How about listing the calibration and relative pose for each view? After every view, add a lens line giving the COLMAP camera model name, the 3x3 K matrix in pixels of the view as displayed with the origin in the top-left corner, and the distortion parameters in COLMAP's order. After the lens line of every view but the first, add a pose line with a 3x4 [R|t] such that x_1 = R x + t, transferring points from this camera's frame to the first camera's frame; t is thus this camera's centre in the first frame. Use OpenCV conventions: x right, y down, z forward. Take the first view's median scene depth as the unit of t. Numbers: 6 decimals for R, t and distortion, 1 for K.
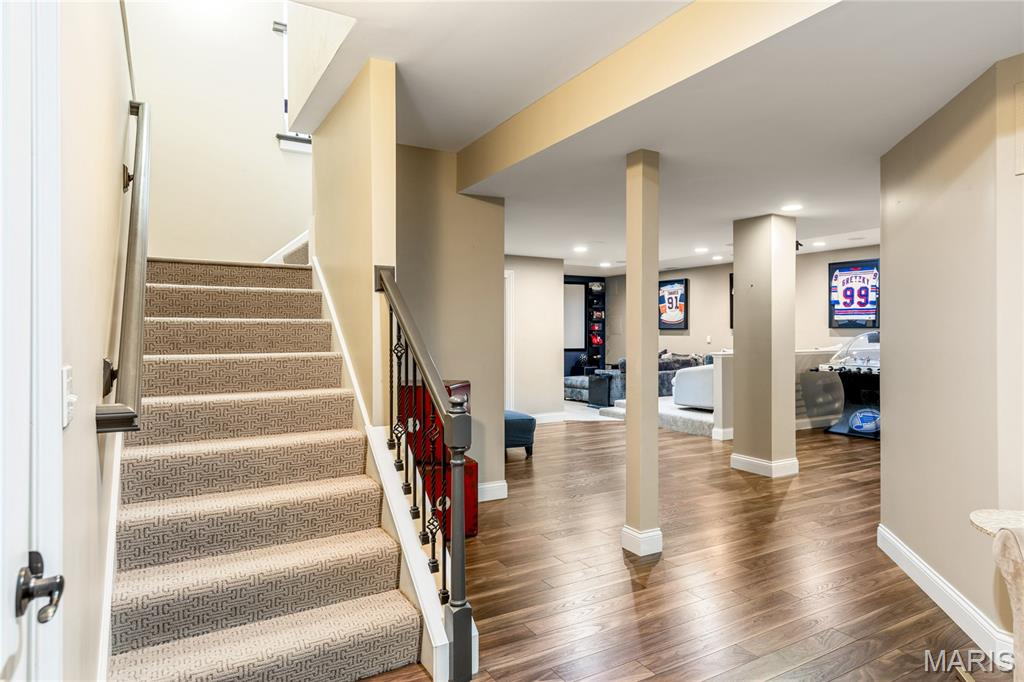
lens RADIAL K [[631.1, 0, 512.5], [0, 631.1, 335.7], [0, 0, 1]] dist [-0.000855, -0.000061]
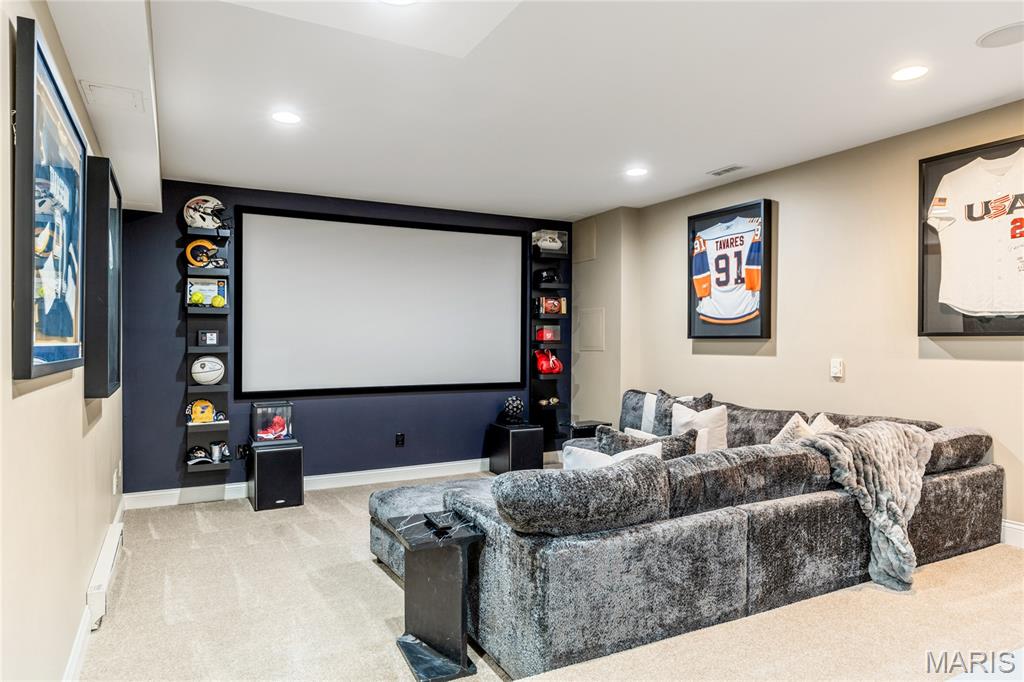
lens RADIAL K [[647.7, 0, 513.6], [0, 647.7, 344.1], [0, 0, 1]] dist [0.016391, -0.007680]
pose [[0.998541, 0.001347, -0.053980, 0.136066], [-0.001553, 0.999992, -0.003776, -0.004709], [0.053975, 0.003854, 0.998535, 0.563407]]
